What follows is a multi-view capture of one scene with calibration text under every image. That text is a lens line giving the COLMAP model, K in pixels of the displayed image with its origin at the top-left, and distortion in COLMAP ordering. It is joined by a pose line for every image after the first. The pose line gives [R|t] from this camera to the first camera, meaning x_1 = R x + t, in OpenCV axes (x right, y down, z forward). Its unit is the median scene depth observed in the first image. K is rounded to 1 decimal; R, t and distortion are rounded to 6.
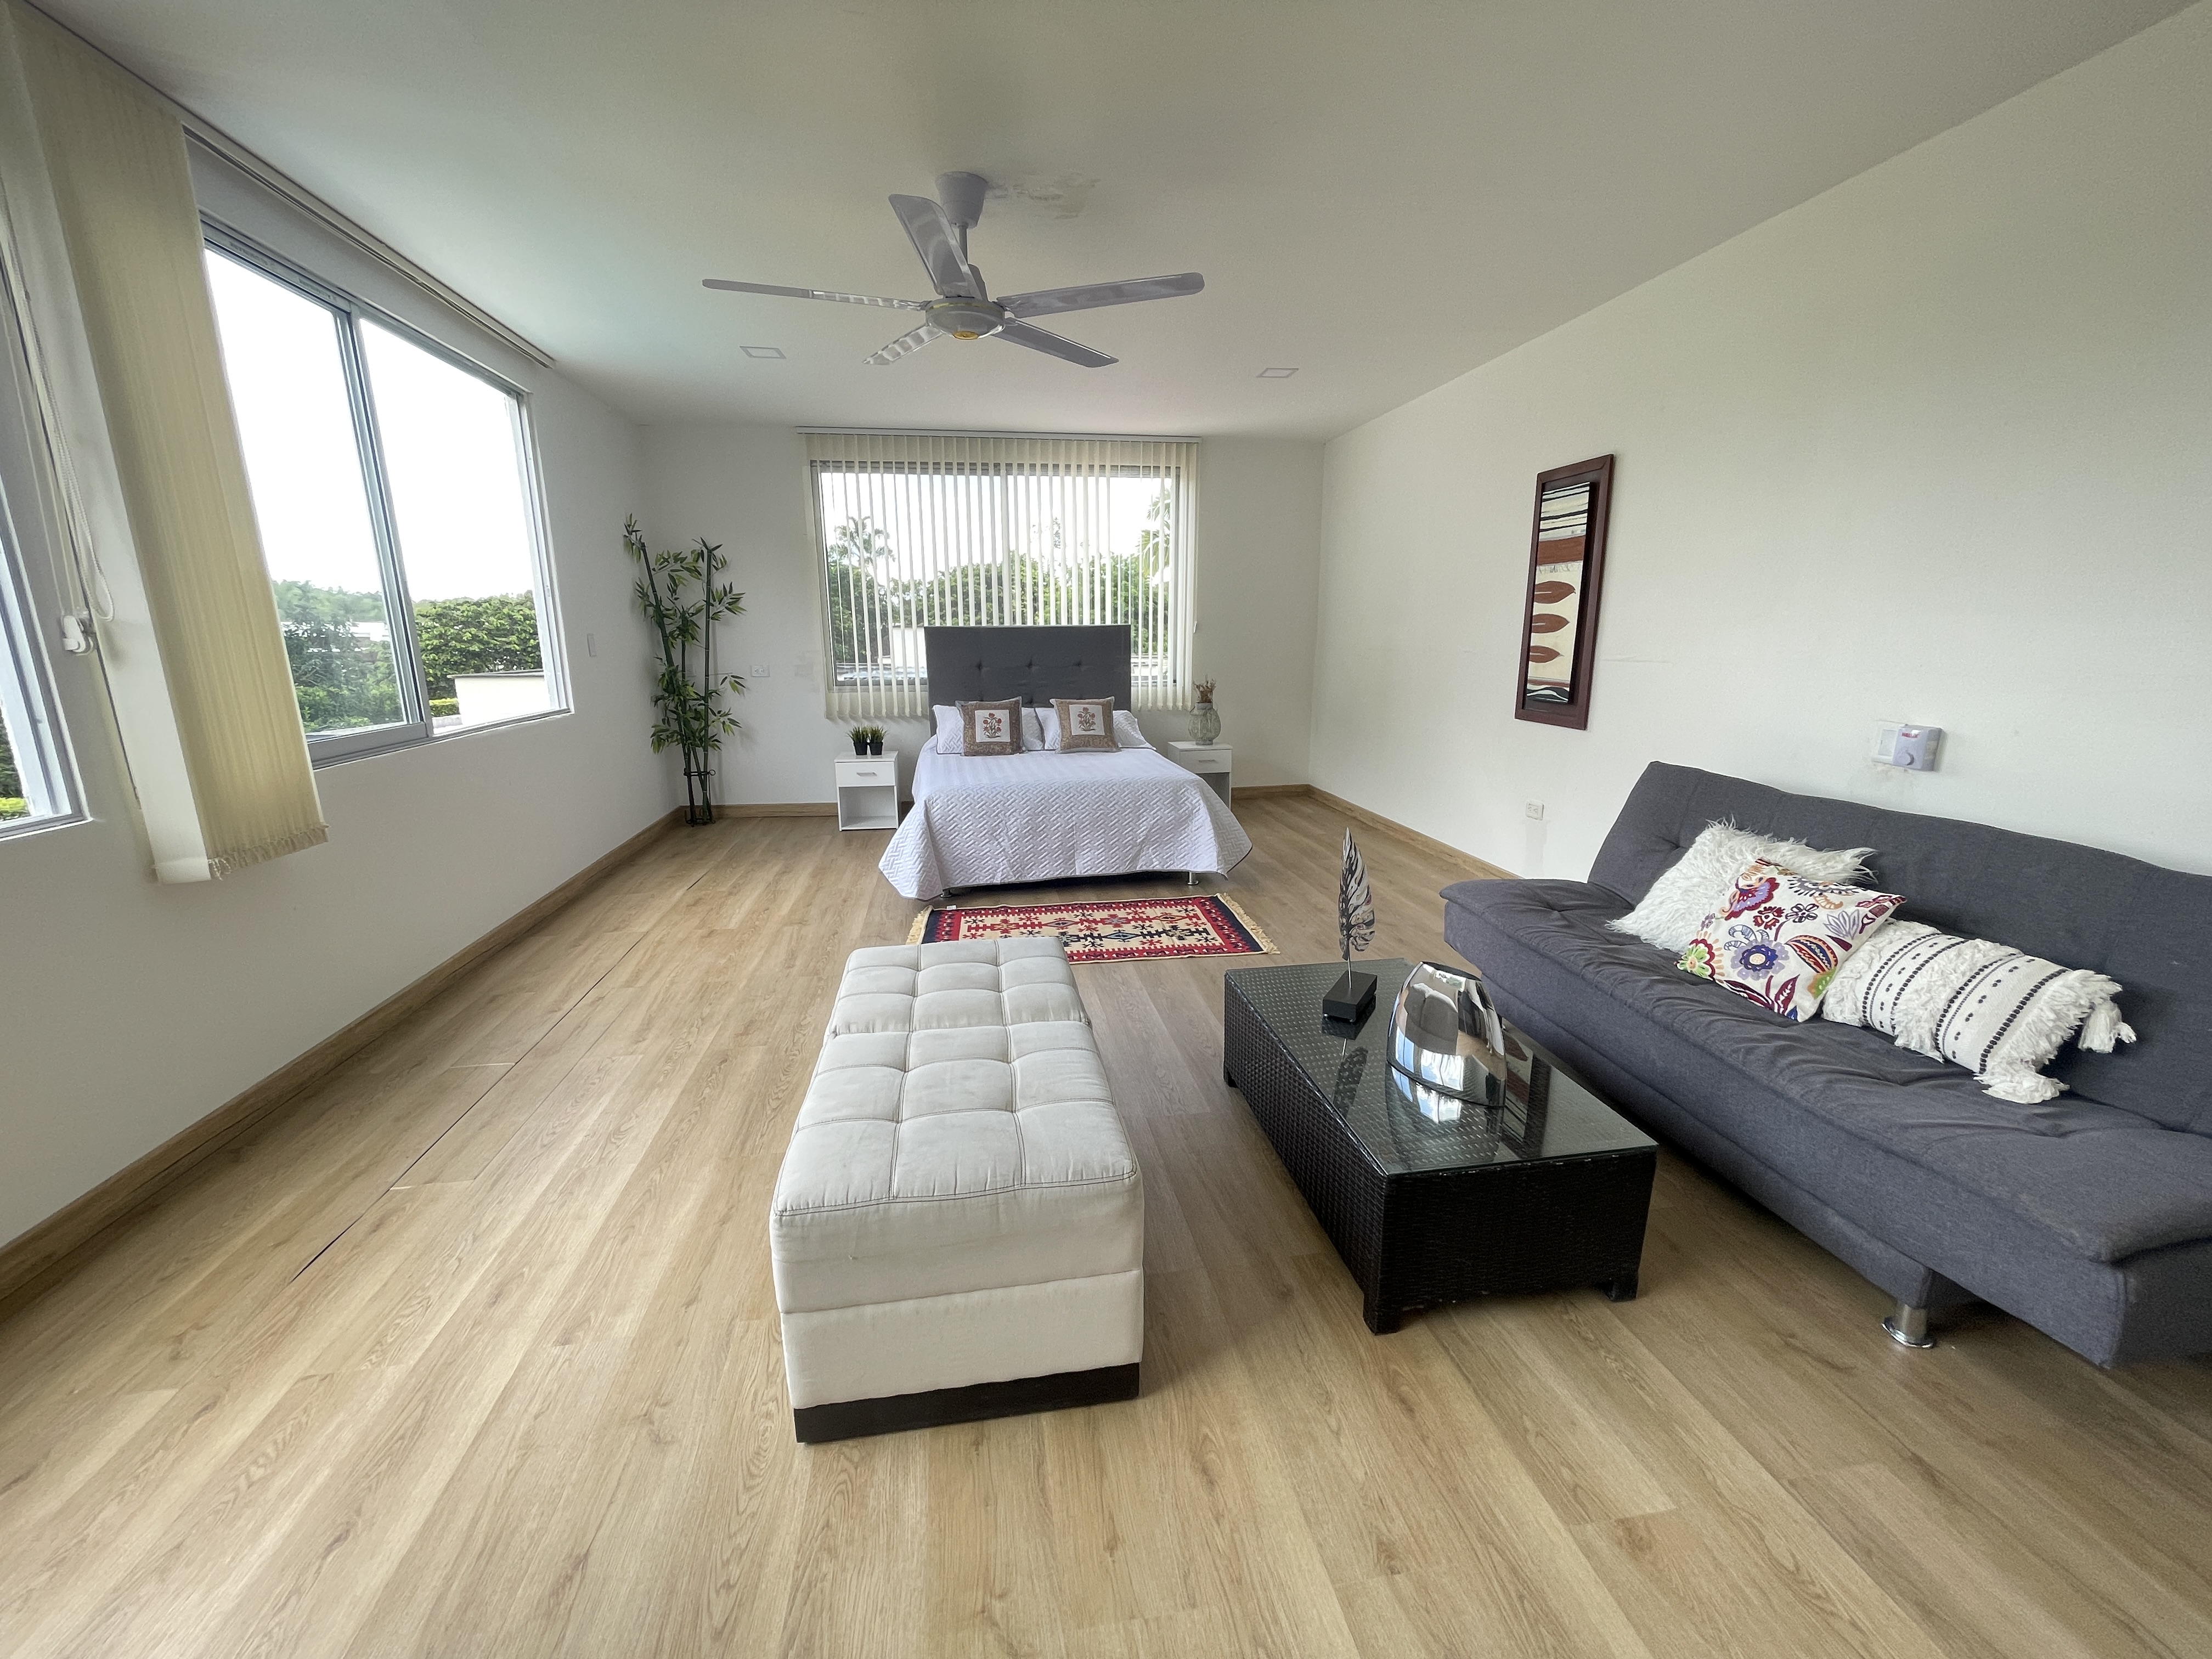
lens RADIAL K [[886.2, 0, 1100.5], [0, 886.2, 831.2], [0, 0, 1]] dist [0.017190, -0.008793]
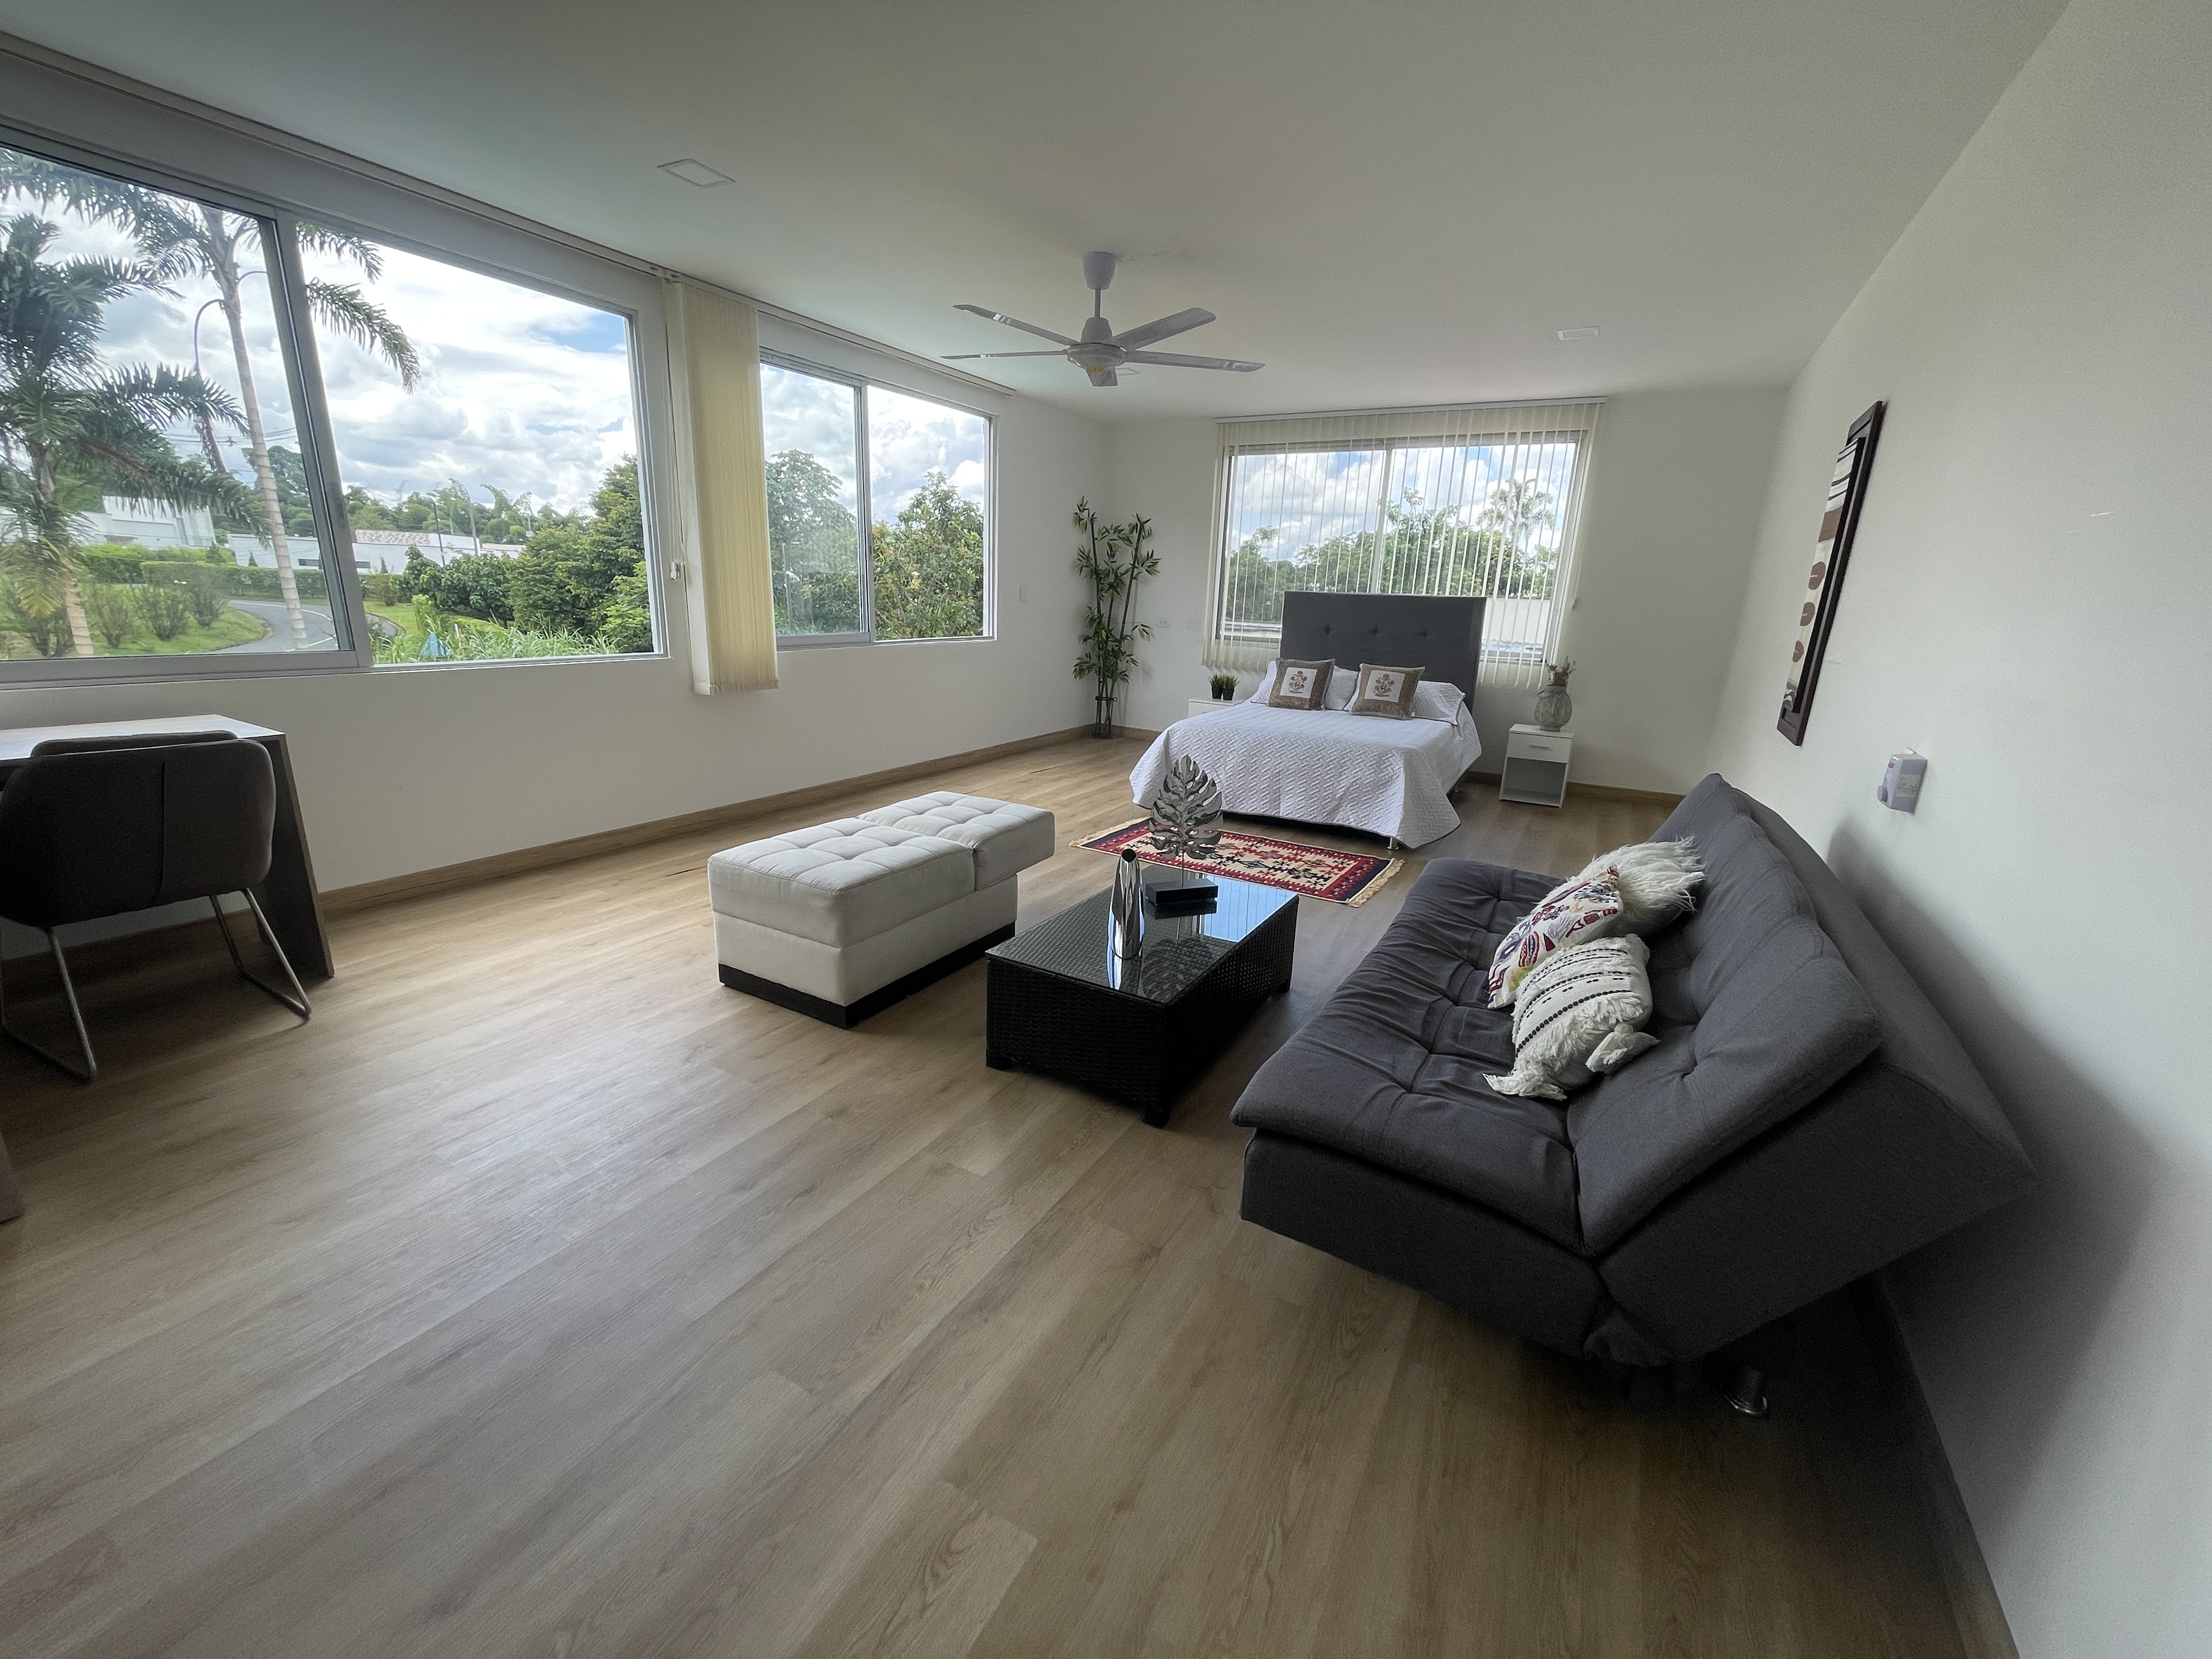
lens RADIAL K [[886.2, 0, 1105.2], [0, 886.2, 832.0], [0, 0, 1]] dist [-0.001742, -0.000163]
pose [[0.778462, 0.202874, -0.594003, 0.474693], [-0.181168, 0.978674, 0.096827, 0.000636], [0.600979, 0.032238, 0.798615, -0.029213]]
